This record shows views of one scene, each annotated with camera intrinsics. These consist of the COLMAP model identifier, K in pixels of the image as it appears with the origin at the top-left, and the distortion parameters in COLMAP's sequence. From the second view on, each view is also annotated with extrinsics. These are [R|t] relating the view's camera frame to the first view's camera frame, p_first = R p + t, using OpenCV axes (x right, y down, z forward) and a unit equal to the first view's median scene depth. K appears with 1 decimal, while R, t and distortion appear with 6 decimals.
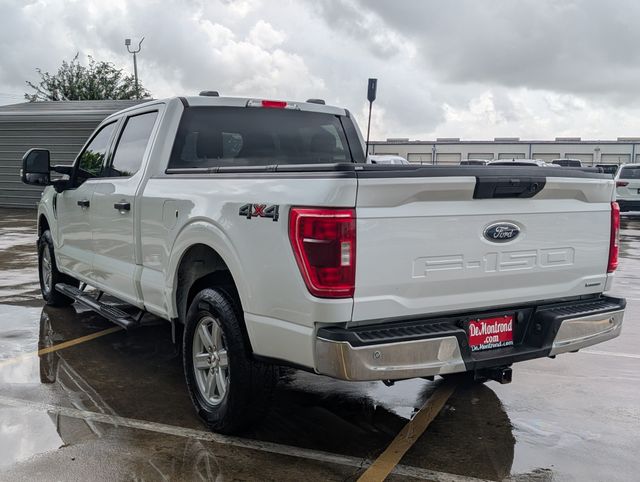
lens RADIAL K [[711.9, 0, 320.0], [0, 711.9, 241.0], [0, 0, 1]] dist [0.154451, -0.419162]
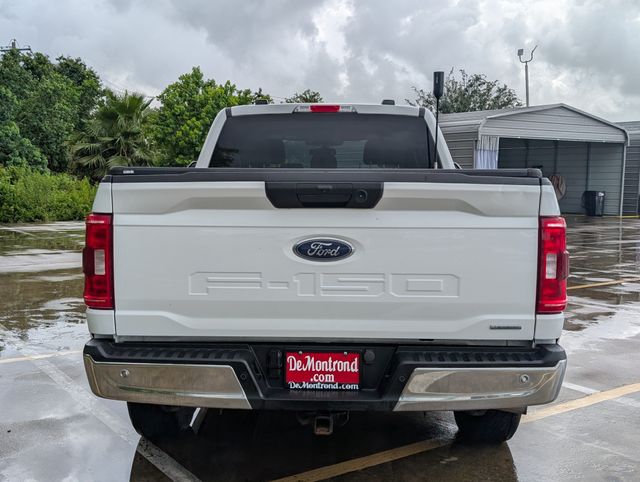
lens RADIAL K [[711.9, 0, 320.0], [0, 711.9, 241.0], [0, 0, 1]] dist [0.154451, -0.419162]
pose [[0.838661, 0.040598, -0.543138, 0.682813], [-0.048917, 0.998802, -0.000874, -0.020504], [0.542452, 0.027302, 0.839643, 0.302726]]
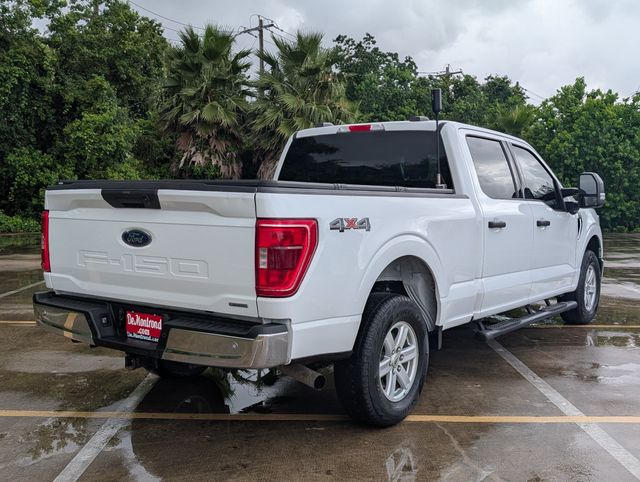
lens RADIAL K [[735.5, 0, 350.7], [0, 735.5, 243.3], [0, 0, 1]] dist [0.020139, -0.023291]
pose [[0.403079, 0.058079, -0.913320, 1.444157], [-0.092232, 0.995481, 0.022598, -0.060640], [0.910506, 0.075129, 0.406615, 0.818299]]
